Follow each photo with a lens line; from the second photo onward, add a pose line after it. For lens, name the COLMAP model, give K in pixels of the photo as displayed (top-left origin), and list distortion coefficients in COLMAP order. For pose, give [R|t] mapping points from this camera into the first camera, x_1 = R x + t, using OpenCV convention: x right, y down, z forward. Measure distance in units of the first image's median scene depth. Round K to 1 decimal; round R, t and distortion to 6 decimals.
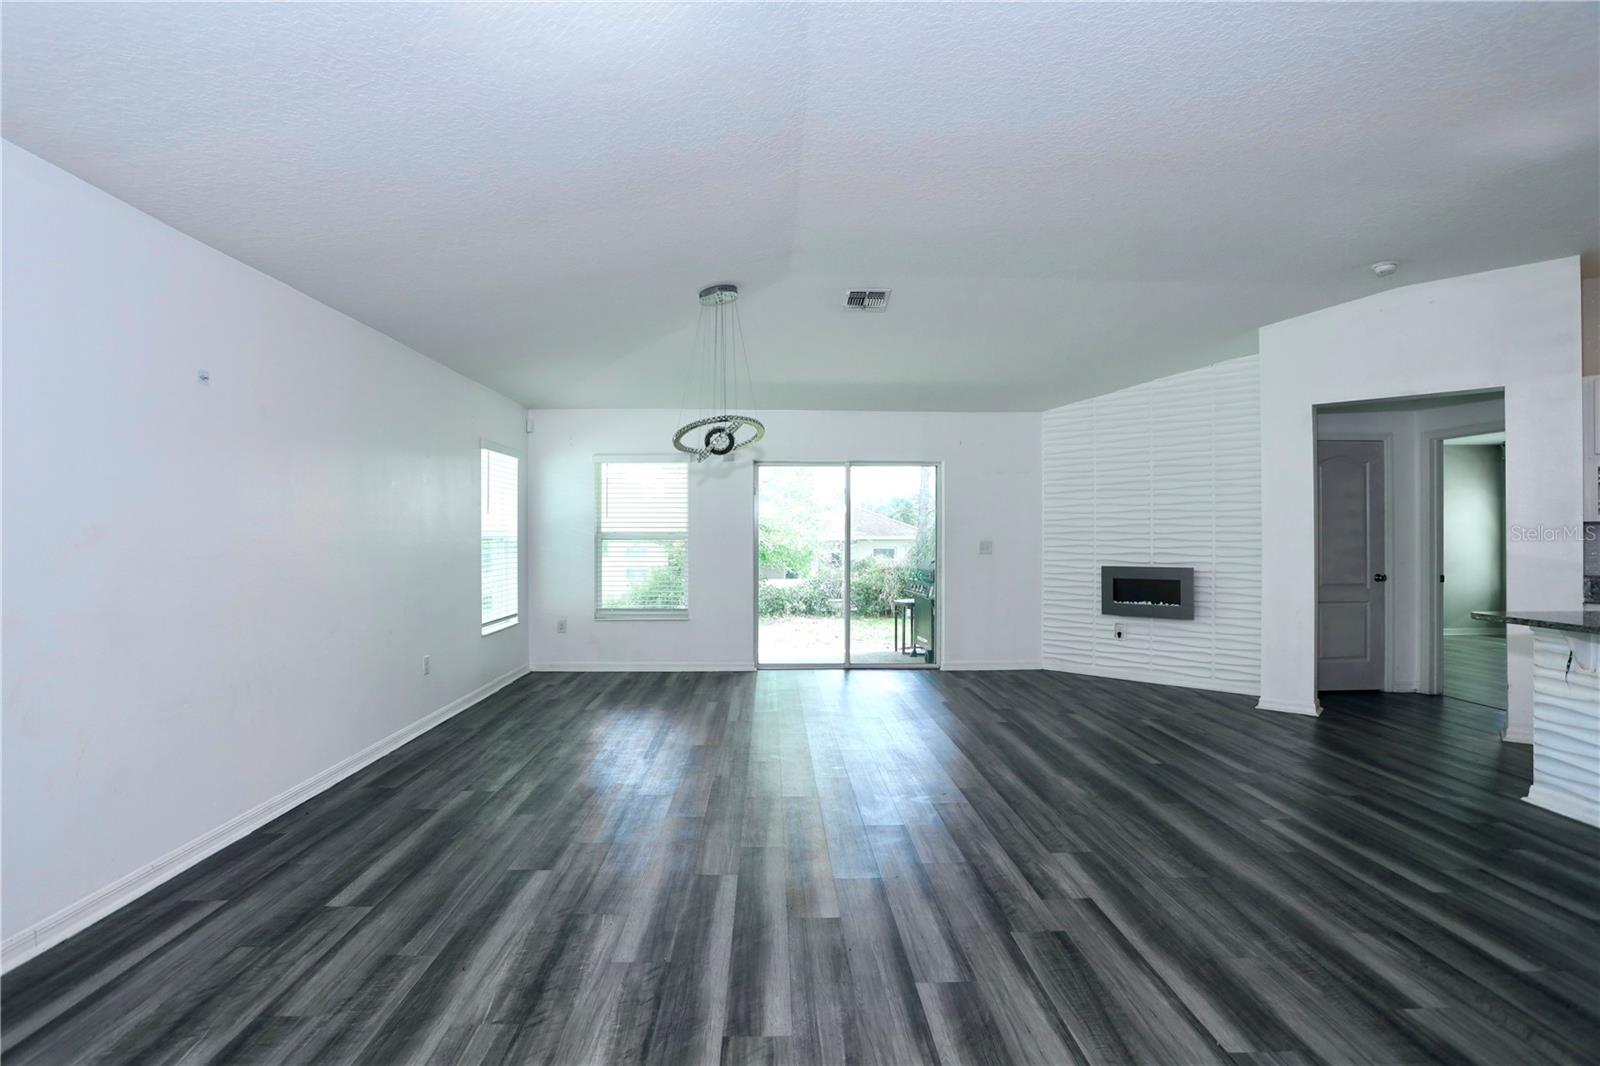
lens RADIAL K [[777.6, 0, 784.9], [0, 777.6, 531.4], [0, 0, 1]] dist [-0.072656, 0.030013]
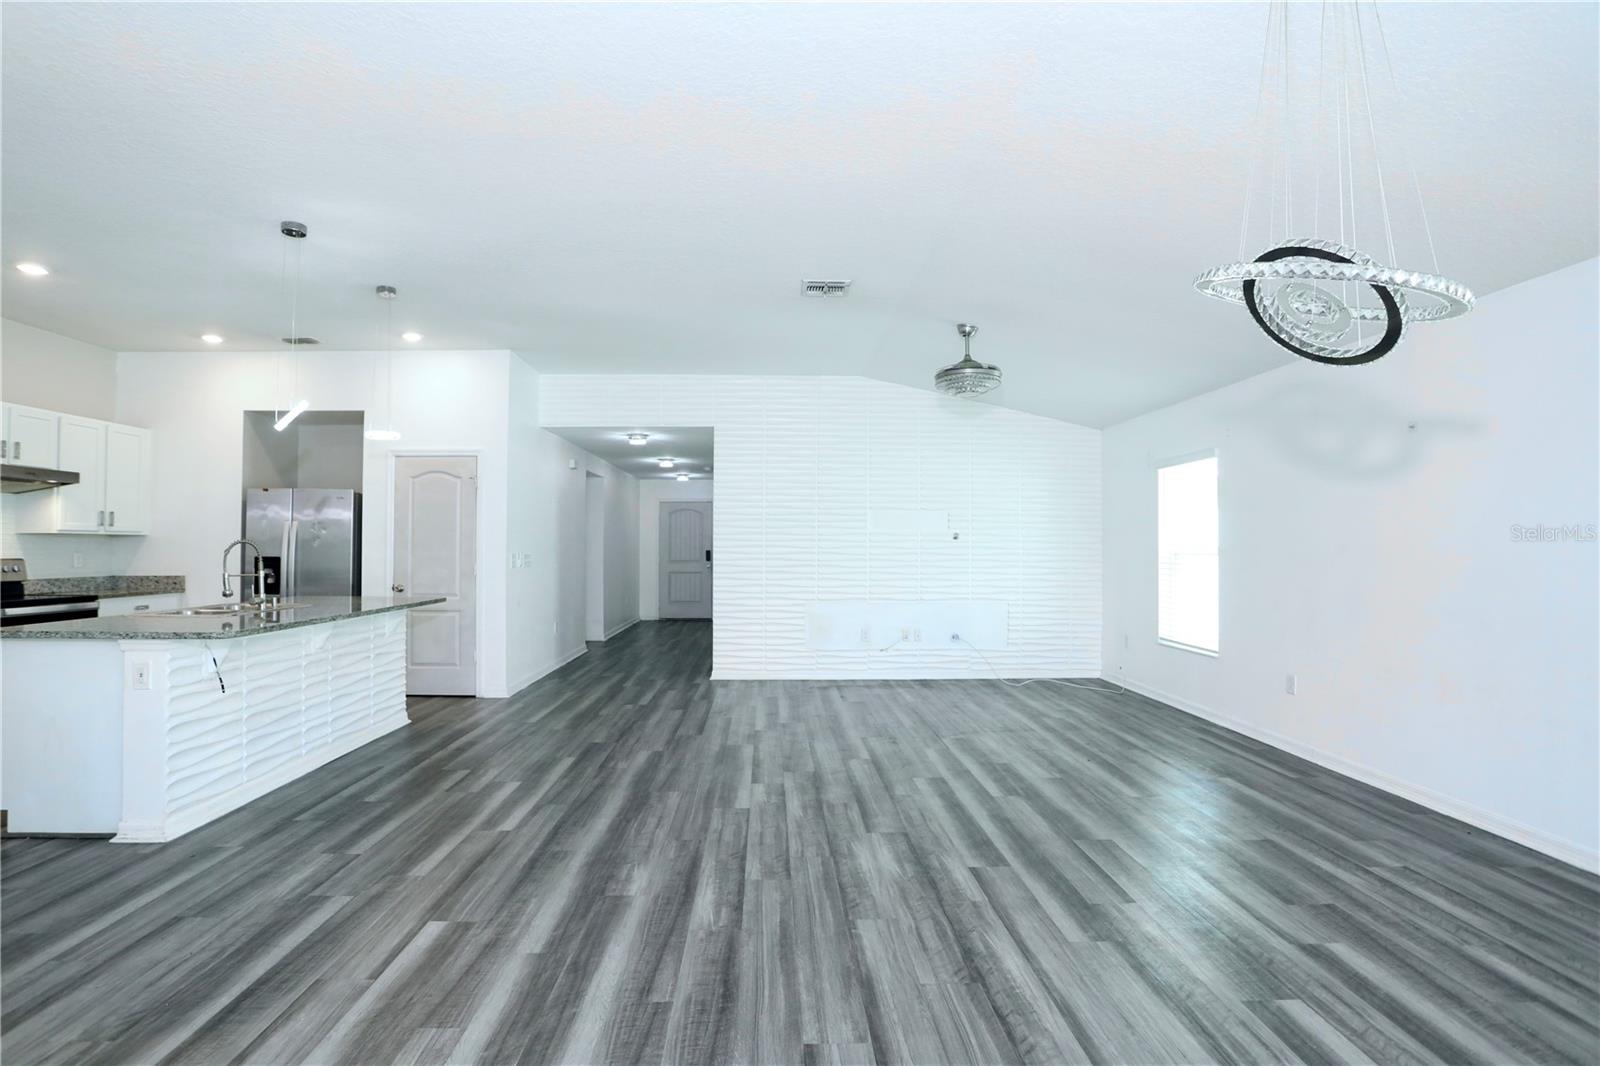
lens RADIAL K [[777.6, 0, 784.9], [0, 777.6, 531.4], [0, 0, 1]] dist [-0.072656, 0.030013]
pose [[-0.999990, -0.003124, -0.003187, 0.275356], [-0.003050, 0.999737, -0.022749, 0.006457], [0.003257, -0.022739, -0.999736, 2.078488]]
